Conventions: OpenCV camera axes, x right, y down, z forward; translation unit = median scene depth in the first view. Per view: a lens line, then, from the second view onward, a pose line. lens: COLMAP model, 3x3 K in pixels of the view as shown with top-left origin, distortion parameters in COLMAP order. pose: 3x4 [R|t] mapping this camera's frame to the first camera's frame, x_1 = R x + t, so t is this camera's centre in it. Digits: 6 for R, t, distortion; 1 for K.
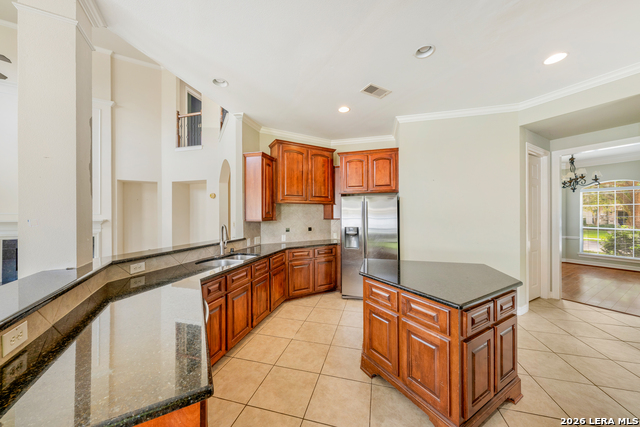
lens RADIAL K [[220.3, 0, 318.3], [0, 220.3, 215.0], [0, 0, 1]] dist [0.000472, 0.000258]
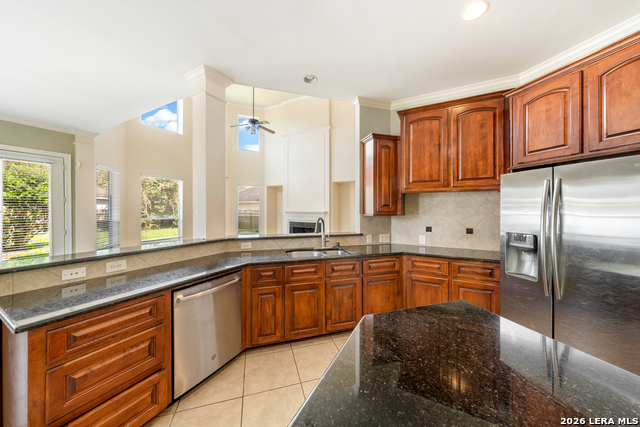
lens RADIAL K [[220.3, 0, 320.7], [0, 220.3, 208.8], [0, 0, 1]] dist [0.000472, 0.000258]
pose [[0.530409, 0.004444, -0.847730, 0.322440], [-0.004670, 0.999986, 0.002320, 0.000547], [0.847729, 0.002728, 0.530423, 0.347022]]
